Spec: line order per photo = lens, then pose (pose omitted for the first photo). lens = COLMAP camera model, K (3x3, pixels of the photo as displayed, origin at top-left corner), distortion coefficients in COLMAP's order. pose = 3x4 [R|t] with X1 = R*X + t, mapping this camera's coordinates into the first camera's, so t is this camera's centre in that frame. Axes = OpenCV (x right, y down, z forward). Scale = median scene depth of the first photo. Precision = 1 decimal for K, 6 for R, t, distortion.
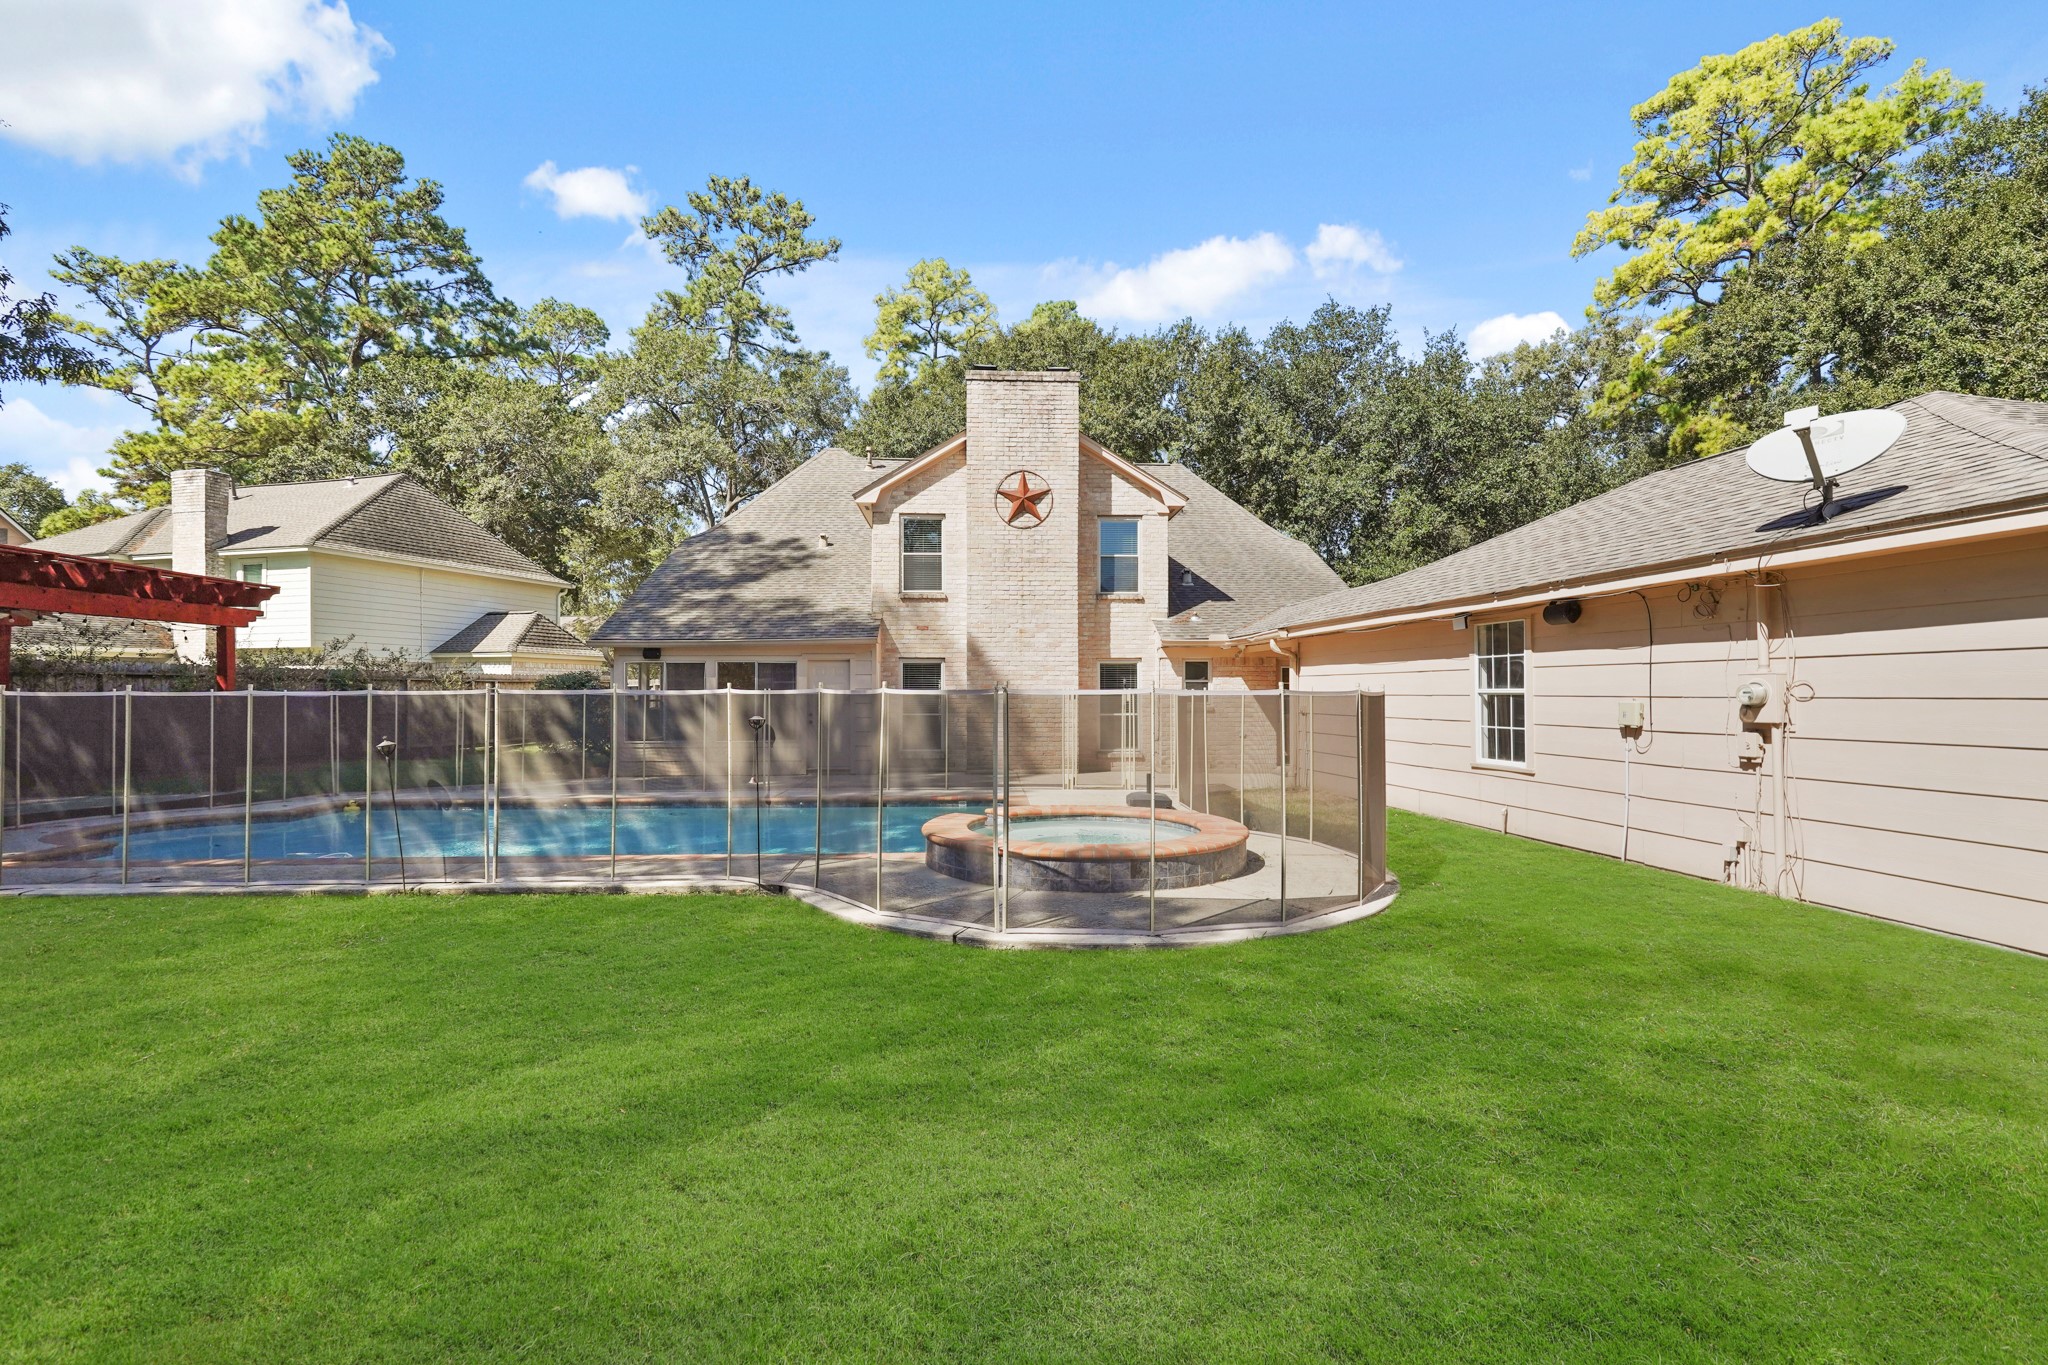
lens RADIAL K [[934.3, 0, 1027.5], [0, 934.3, 674.5], [0, 0, 1]] dist [-0.001024, 0.001196]
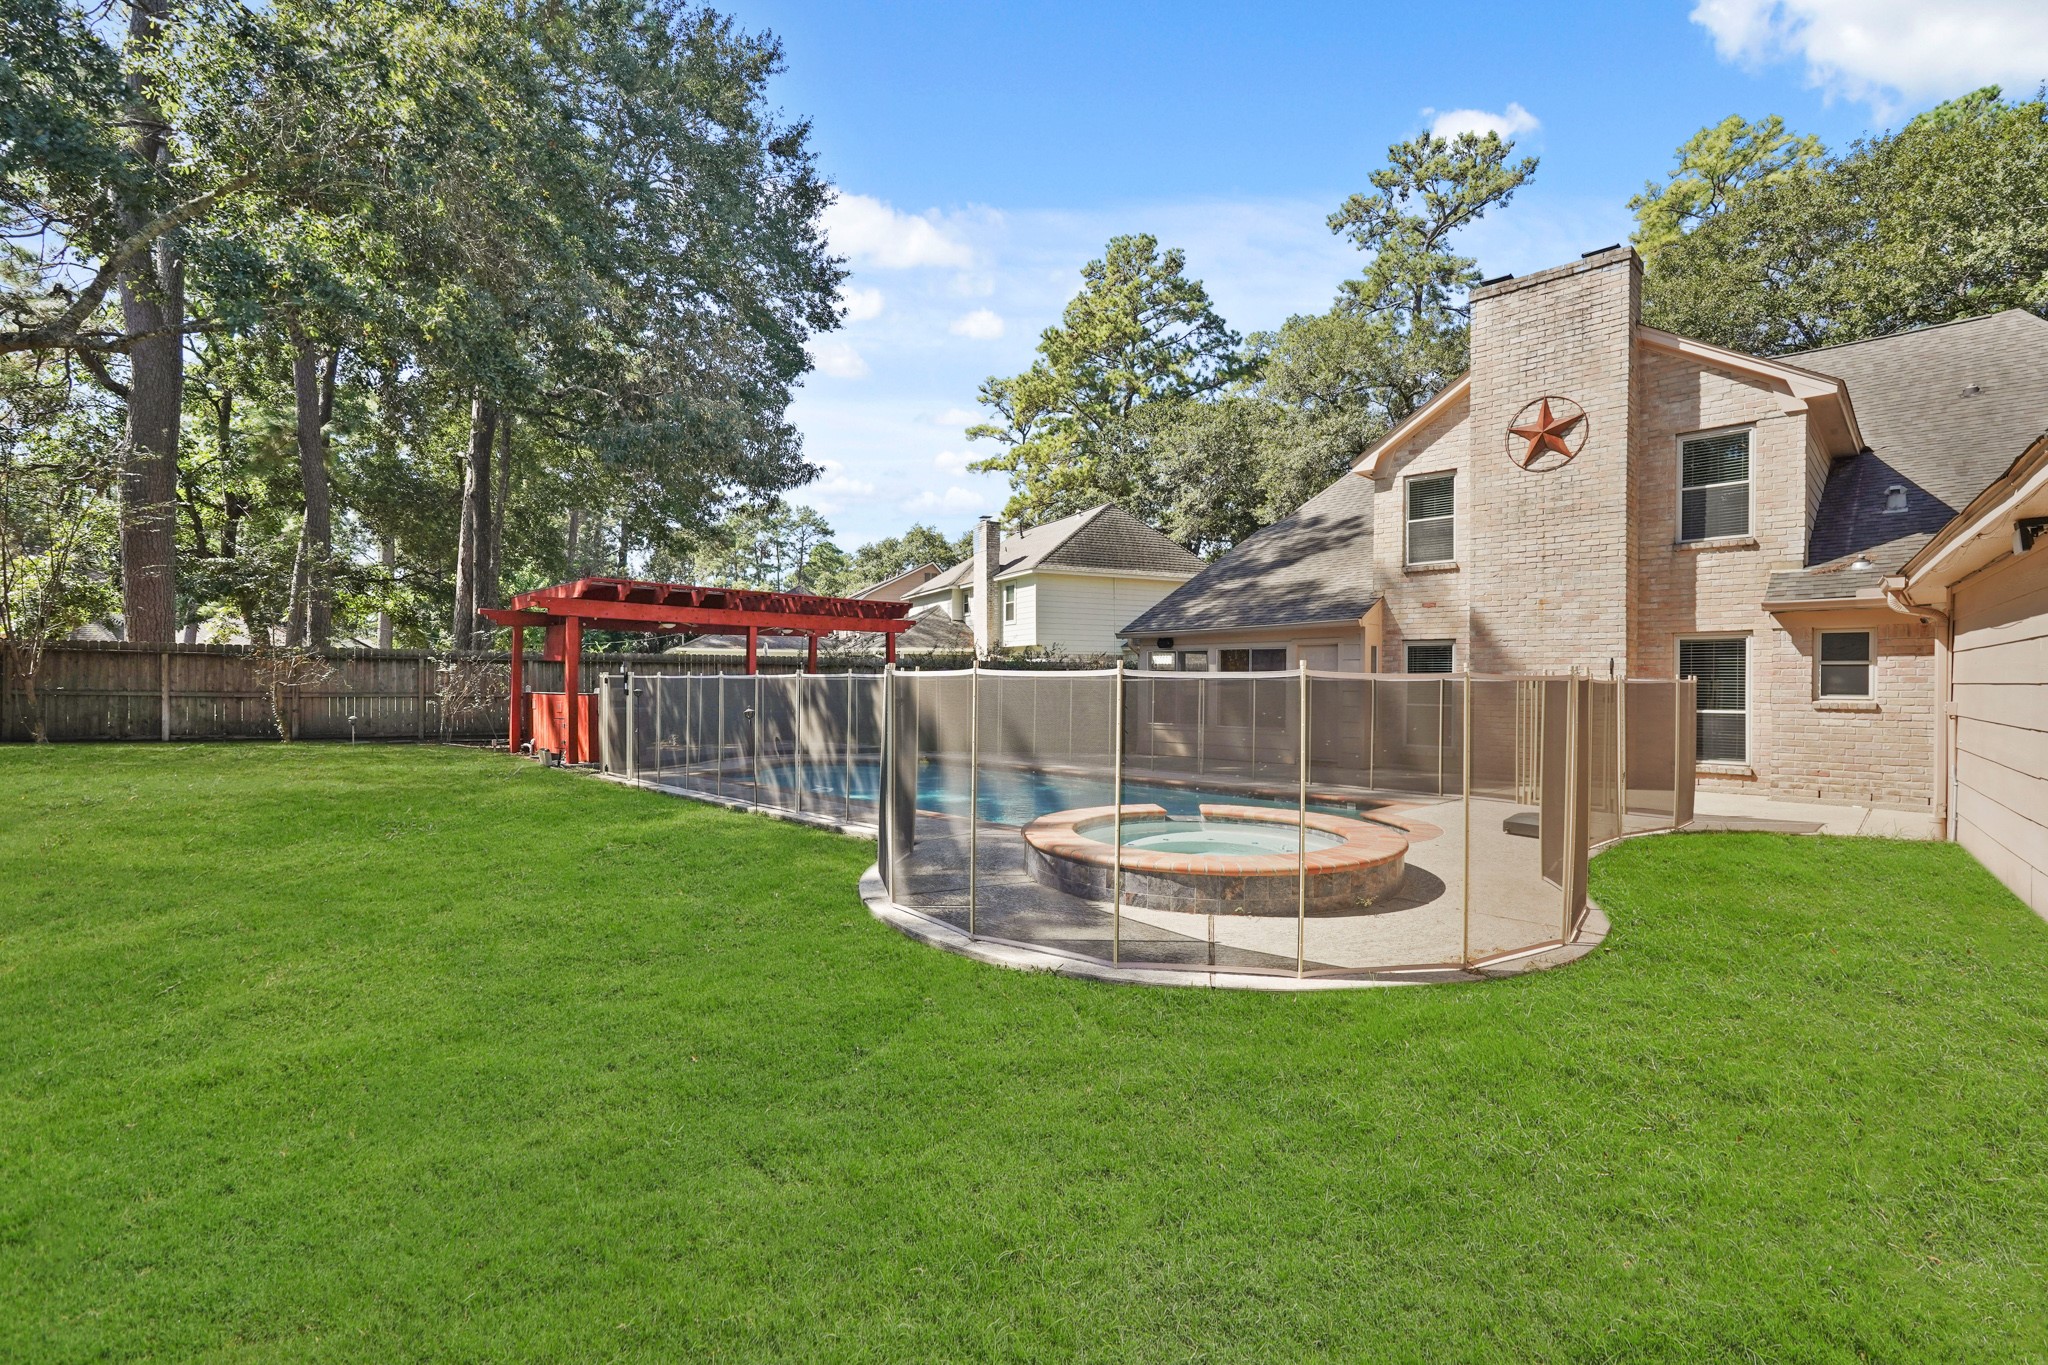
lens RADIAL K [[934.3, 0, 1027.5], [0, 934.3, 674.5], [0, 0, 1]] dist [-0.001024, 0.001196]
pose [[0.655422, -0.000797, -0.755263, 0.290990], [0.010318, 0.999916, 0.007899, 0.004031], [0.755193, -0.012970, 0.655374, 0.147687]]
